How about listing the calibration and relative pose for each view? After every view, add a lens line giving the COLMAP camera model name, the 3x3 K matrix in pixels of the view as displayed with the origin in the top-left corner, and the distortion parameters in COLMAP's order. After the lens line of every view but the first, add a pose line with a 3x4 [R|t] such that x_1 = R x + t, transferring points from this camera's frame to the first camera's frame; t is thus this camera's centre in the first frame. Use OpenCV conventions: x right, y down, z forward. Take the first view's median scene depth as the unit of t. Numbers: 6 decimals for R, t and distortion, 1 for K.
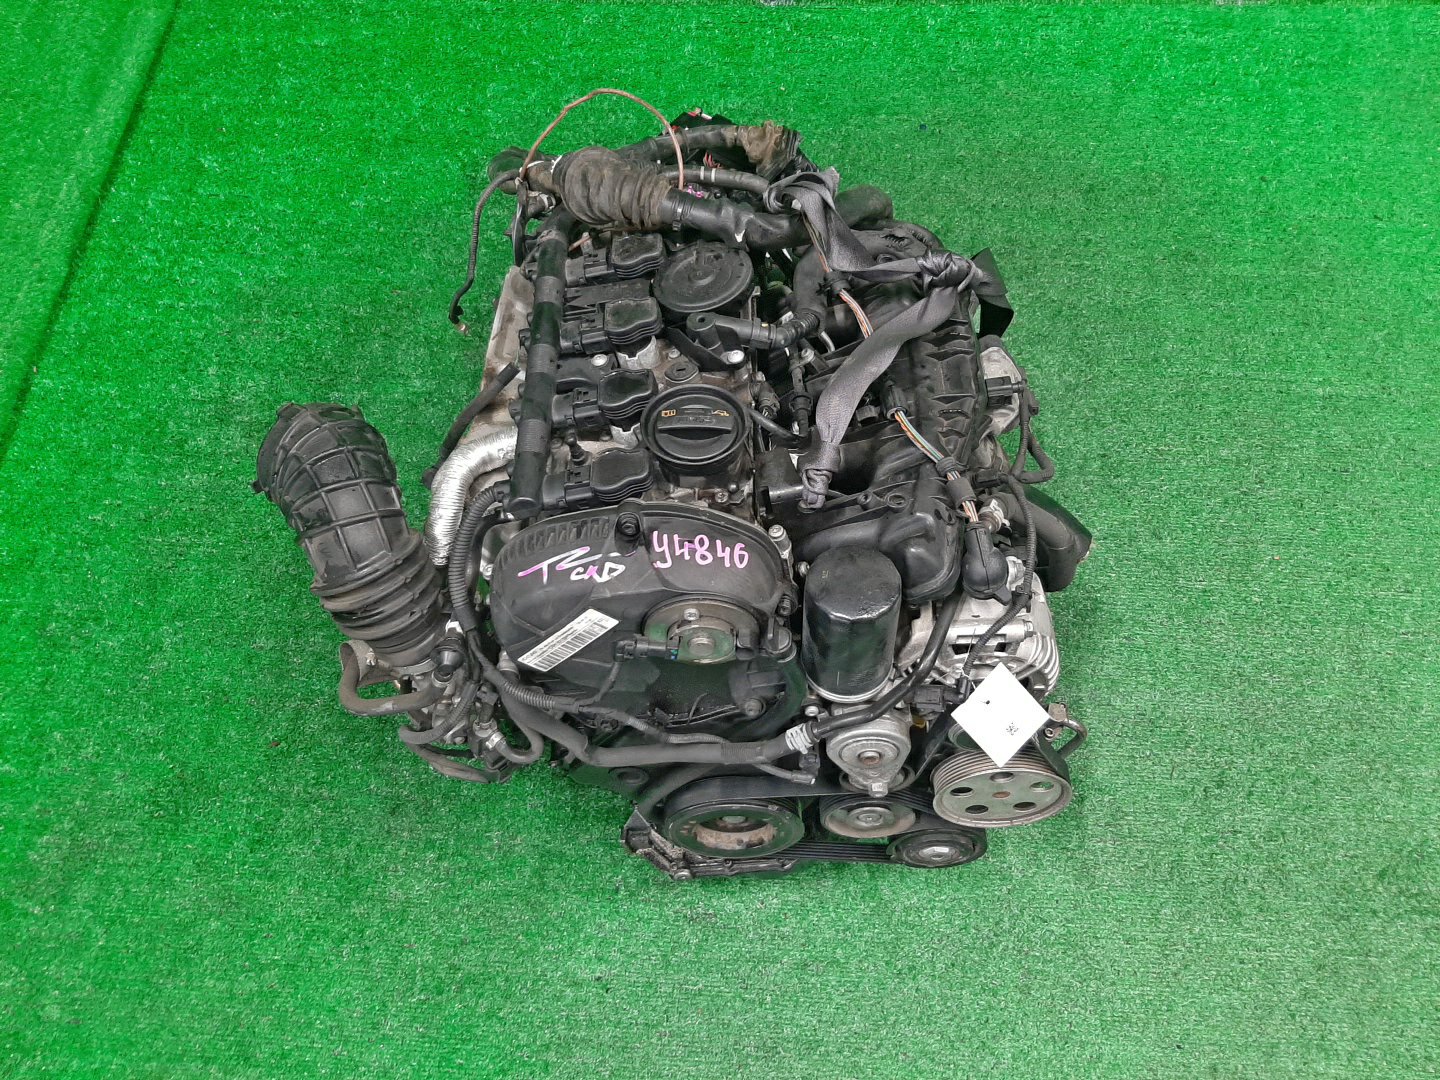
lens RADIAL K [[1111.6, 0, 720.0], [0, 1111.6, 540.0], [0, 0, 1]] dist [0.079082, -0.153699]
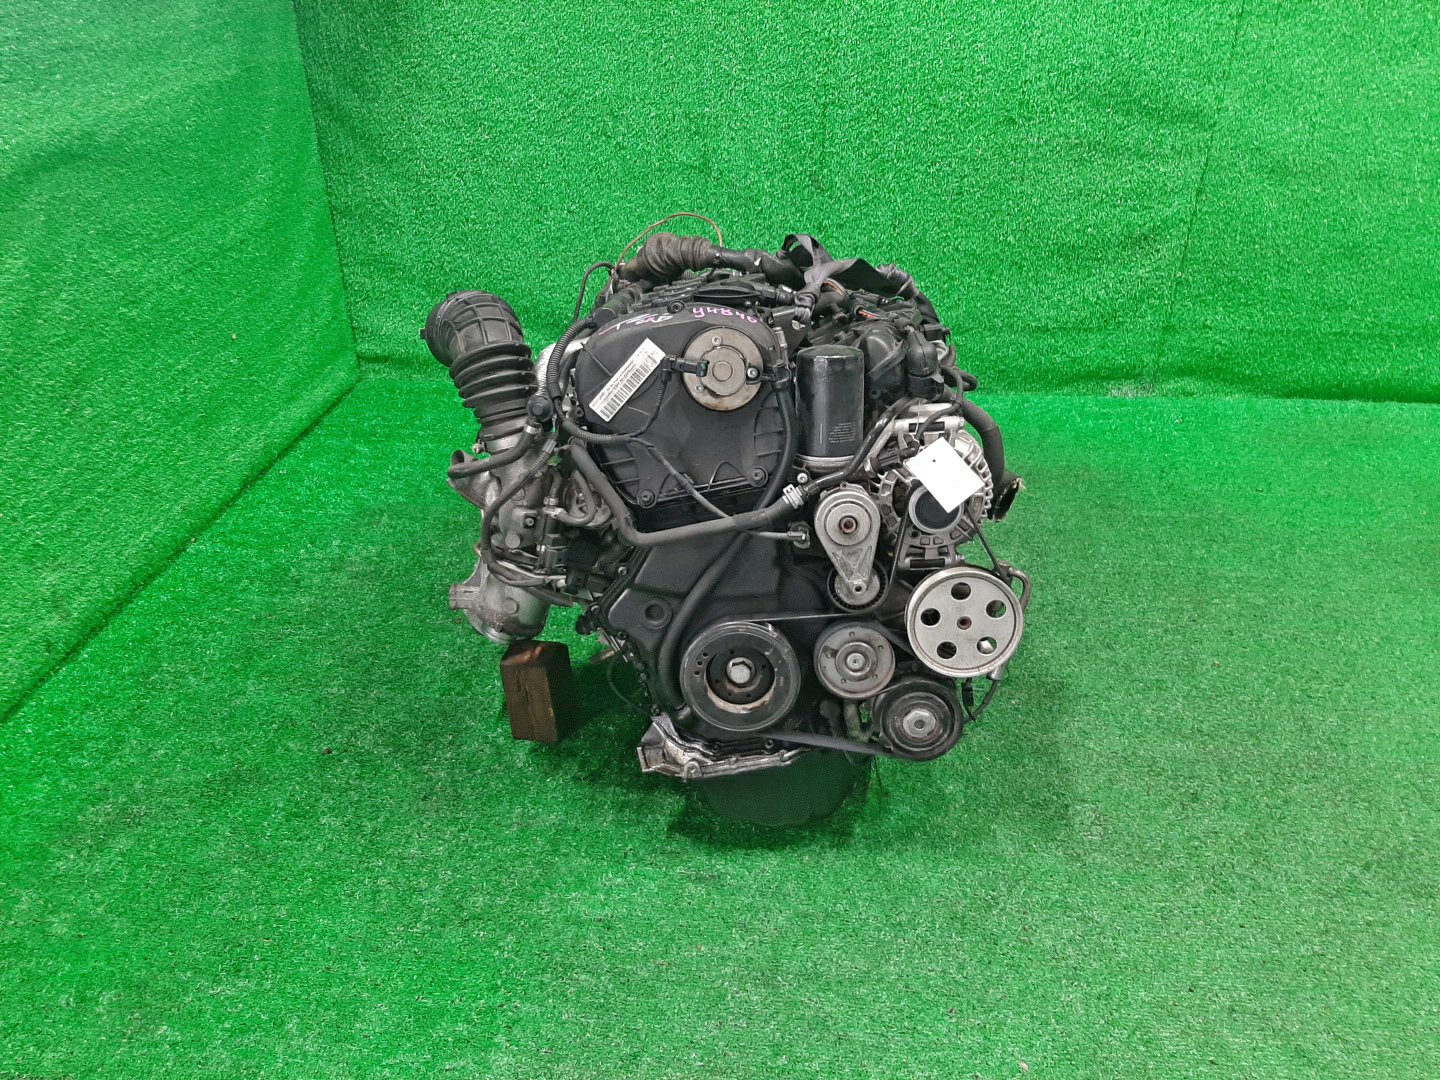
lens RADIAL K [[1111.6, 0, 720.0], [0, 1111.6, 540.0], [0, 0, 1]] dist [0.079082, -0.153699]
pose [[0.999005, 0.030847, -0.032217, 0.020424], [-0.043823, 0.813322, -0.580161, 0.680334], [0.008307, 0.580996, 0.813864, -0.019924]]
